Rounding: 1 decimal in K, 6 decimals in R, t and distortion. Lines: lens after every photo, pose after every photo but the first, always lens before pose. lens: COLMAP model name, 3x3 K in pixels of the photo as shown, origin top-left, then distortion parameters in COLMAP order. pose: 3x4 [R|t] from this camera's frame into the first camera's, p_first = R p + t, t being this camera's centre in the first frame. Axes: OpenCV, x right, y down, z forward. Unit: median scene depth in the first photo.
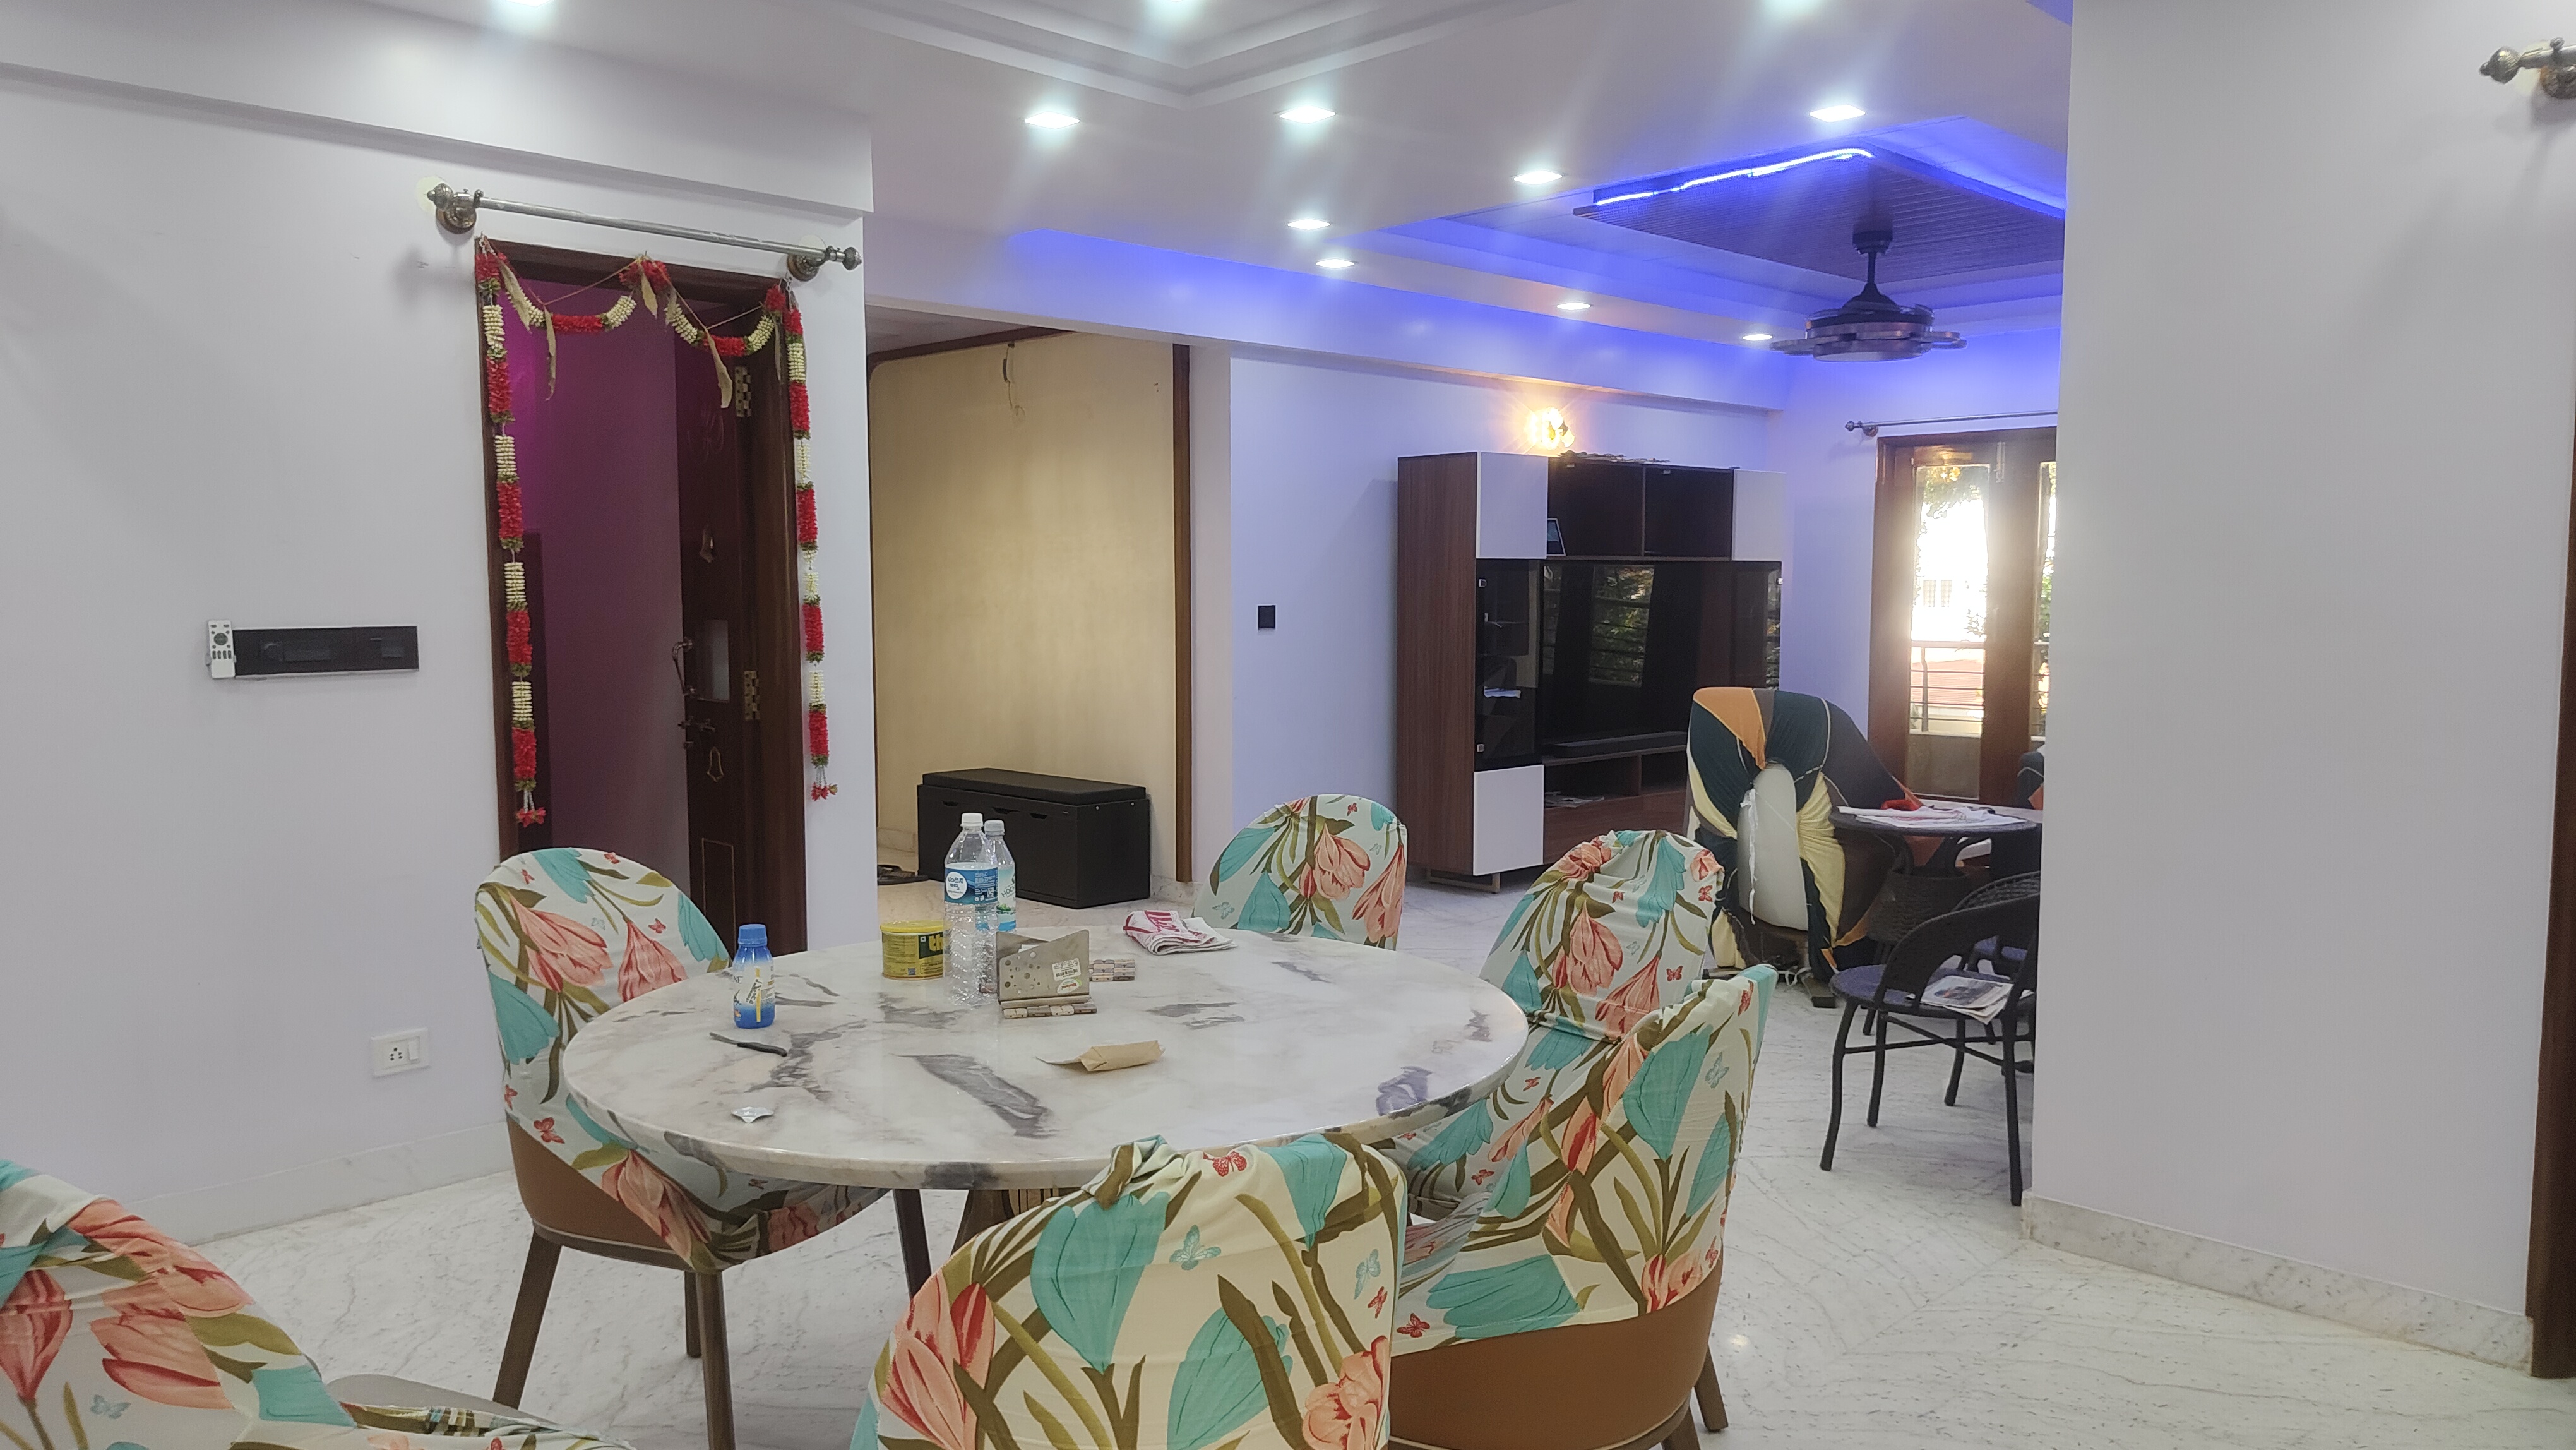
lens RADIAL K [[1803.1, 0, 1283.4], [0, 1803.1, 730.5], [0, 0, 1]] dist [0.031024, -0.004032]
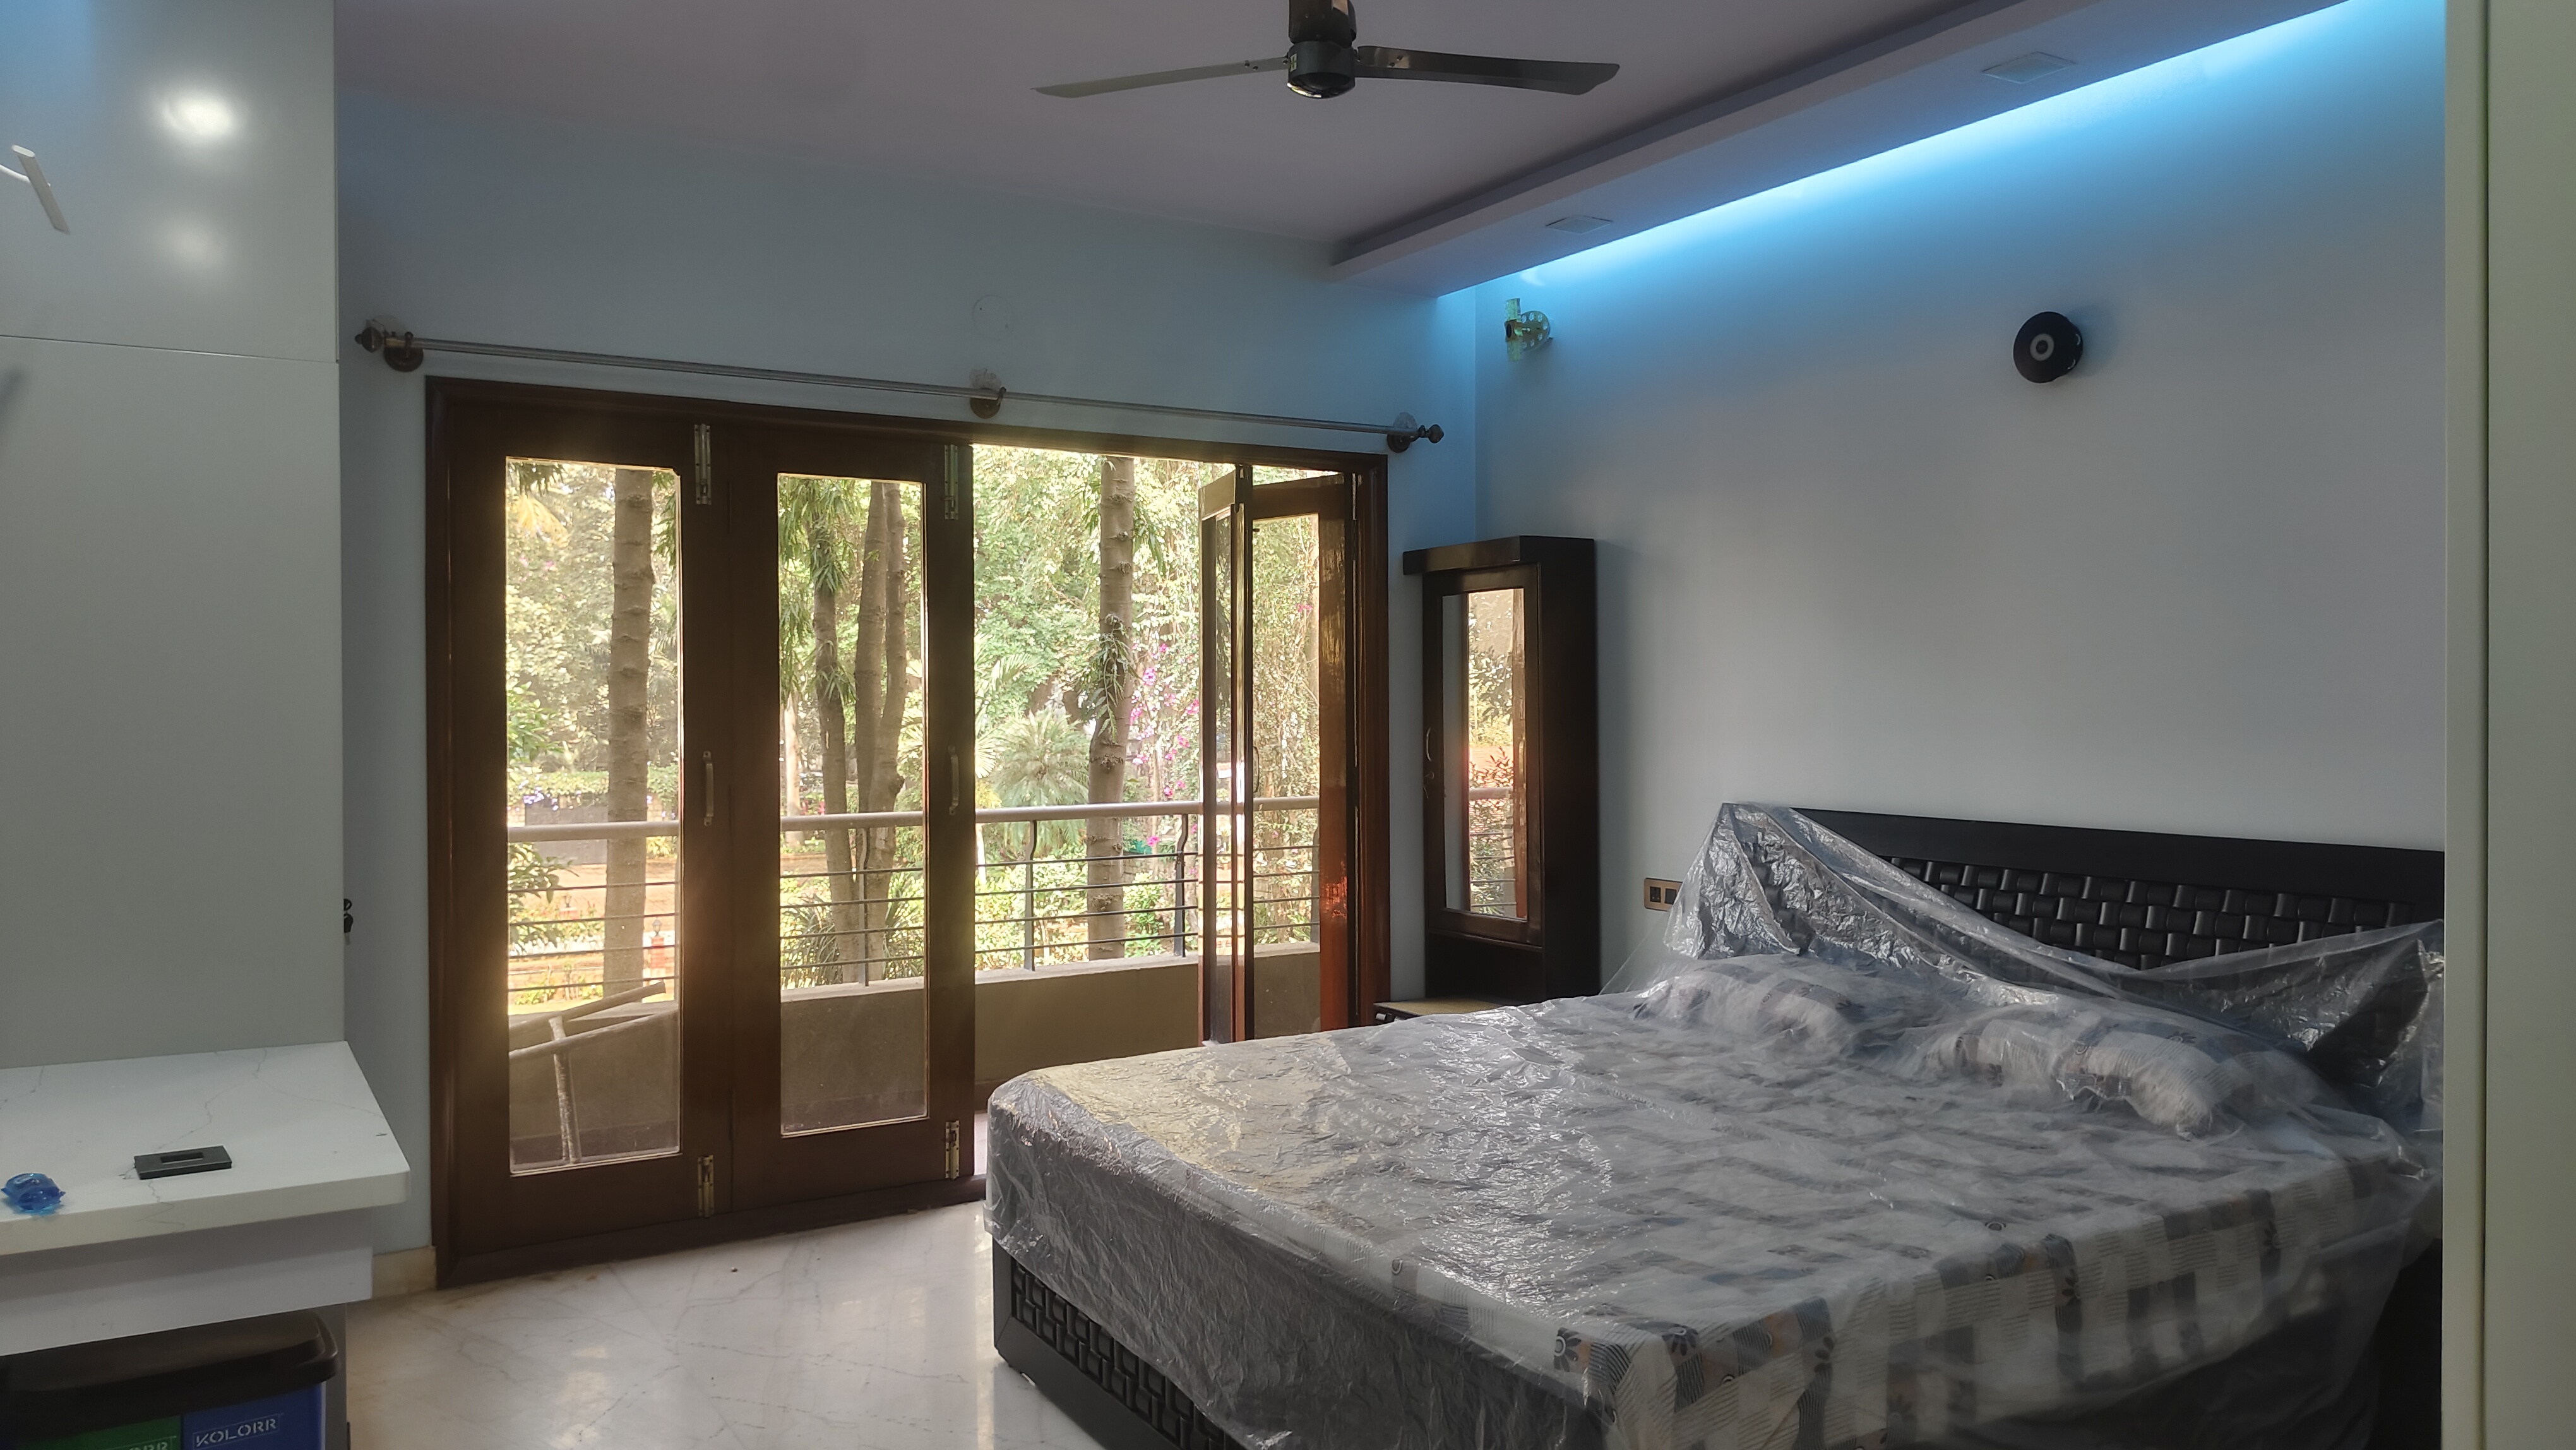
lens RADIAL K [[1803.1, 0, 1285.3], [0, 1803.1, 720.5], [0, 0, 1]] dist [0.031024, -0.004032]
pose [[0.227818, -0.002615, 0.973700, -0.038995], [0.066984, 0.997669, -0.012993, -0.068491], [-0.971397, 0.068183, 0.227462, 0.776123]]
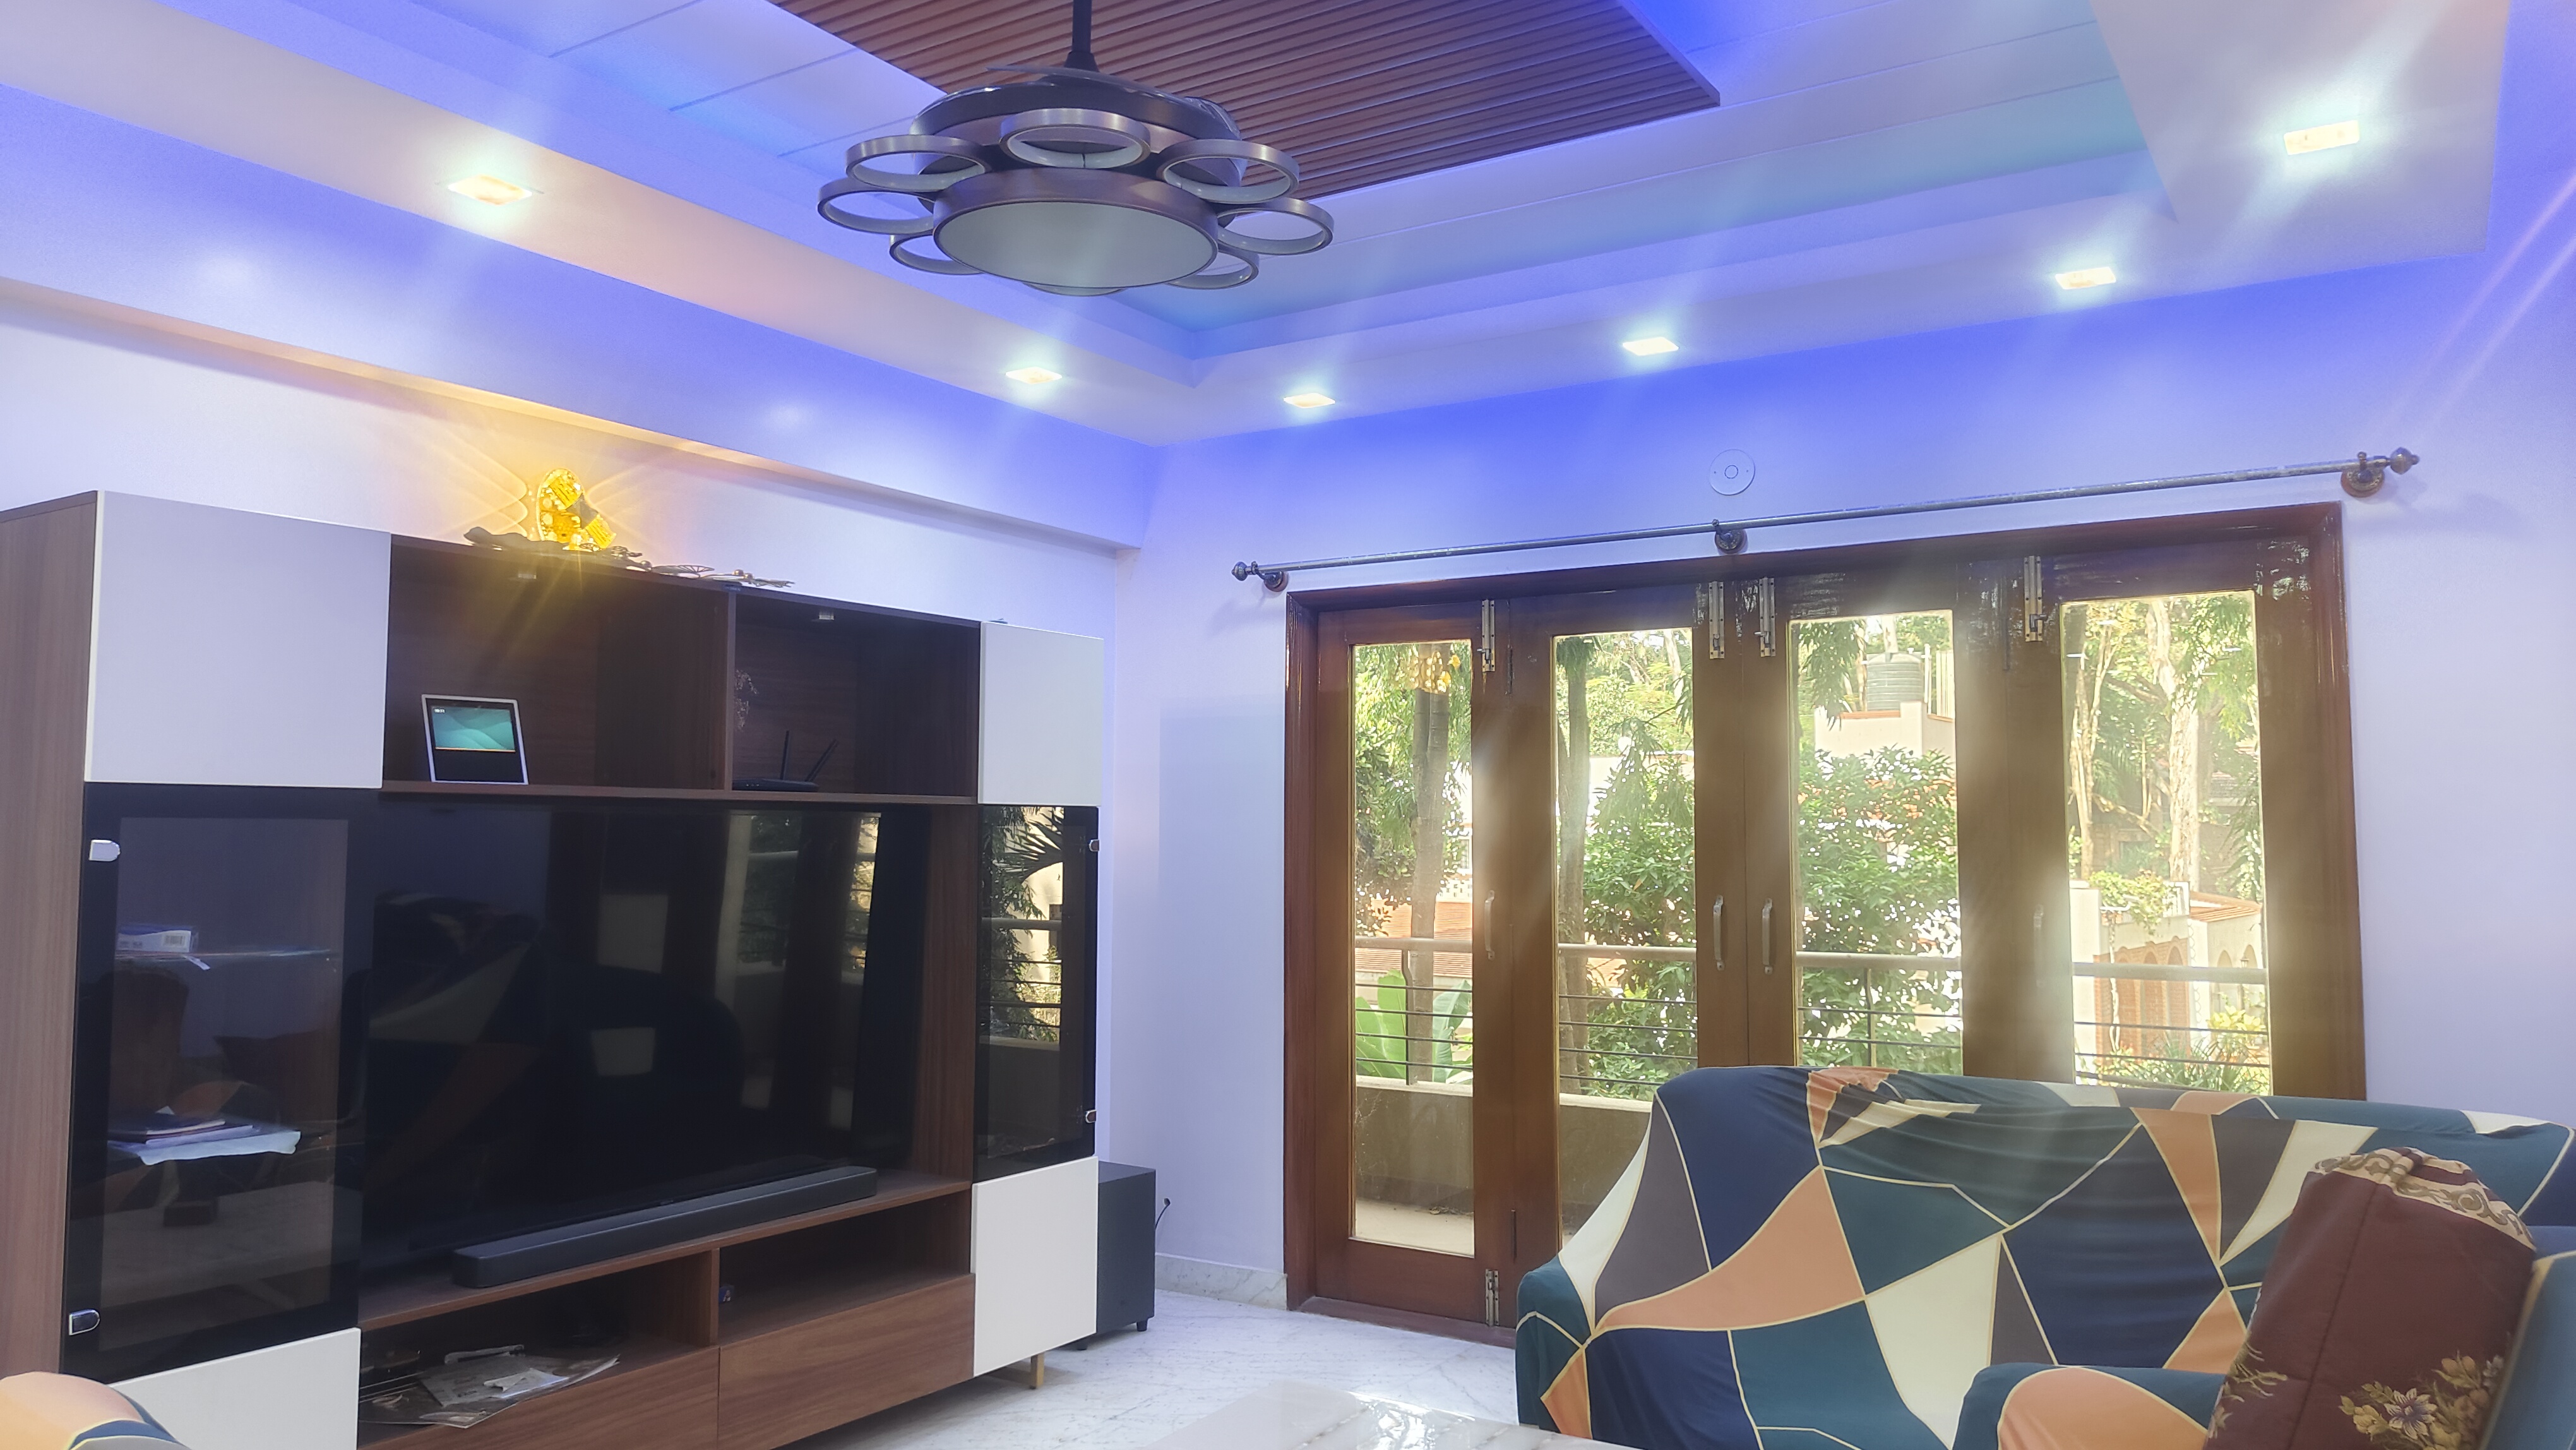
lens RADIAL K [[1803.1, 0, 1291.2], [0, 1803.1, 724.6], [0, 0, 1]] dist [0.031024, -0.004032]
pose [[0.971323, 0.028942, 0.235995, 0.214534], [0.003505, 0.990713, -0.135924, -0.048226], [-0.237737, 0.132853, 0.962201, 0.502633]]
